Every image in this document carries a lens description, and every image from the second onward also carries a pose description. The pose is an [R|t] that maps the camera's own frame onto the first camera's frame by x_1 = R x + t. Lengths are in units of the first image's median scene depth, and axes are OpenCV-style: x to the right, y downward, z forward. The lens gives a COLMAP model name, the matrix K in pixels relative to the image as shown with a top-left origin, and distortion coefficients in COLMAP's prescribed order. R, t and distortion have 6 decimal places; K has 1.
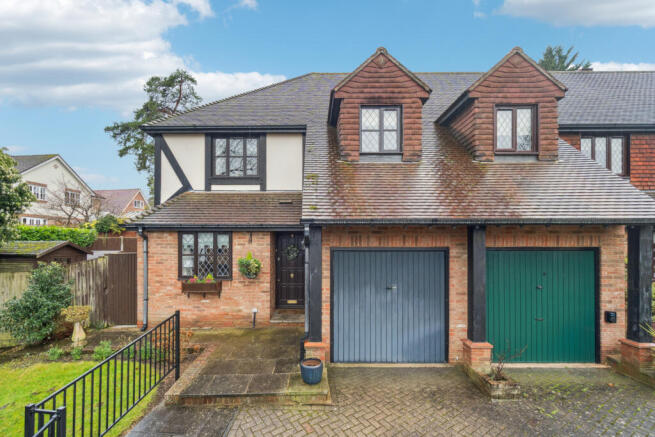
lens RADIAL K [[319.7, 0, 329.6], [0, 319.7, 250.4], [0, 0, 1]] dist [-0.000175, 0.000271]
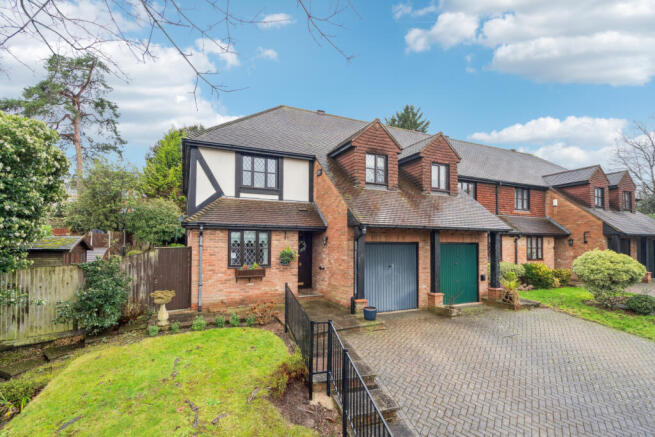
lens RADIAL K [[319.7, 0, 329.6], [0, 319.7, 250.4], [0, 0, 1]] dist [-0.000175, 0.000271]
pose [[0.900029, -0.003948, 0.435812, -0.740014], [0.010509, 0.999865, -0.012646, 0.047455], [-0.435703, 0.015962, 0.899949, -0.327370]]
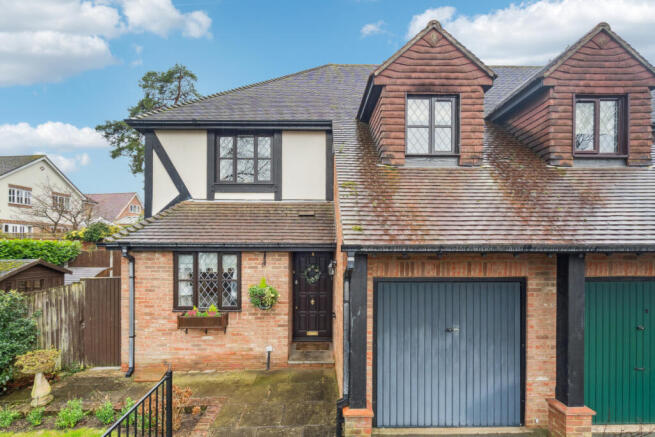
lens RADIAL K [[317.8, 0, 338.8], [0, 317.8, 252.5], [0, 0, 1]] dist [0.001023, 0.000134]
pose [[0.999697, -0.000459, 0.024602, -0.087847], [0.000518, 0.999997, -0.002405, -0.060329], [-0.024601, 0.002417, 0.999694, 0.216333]]
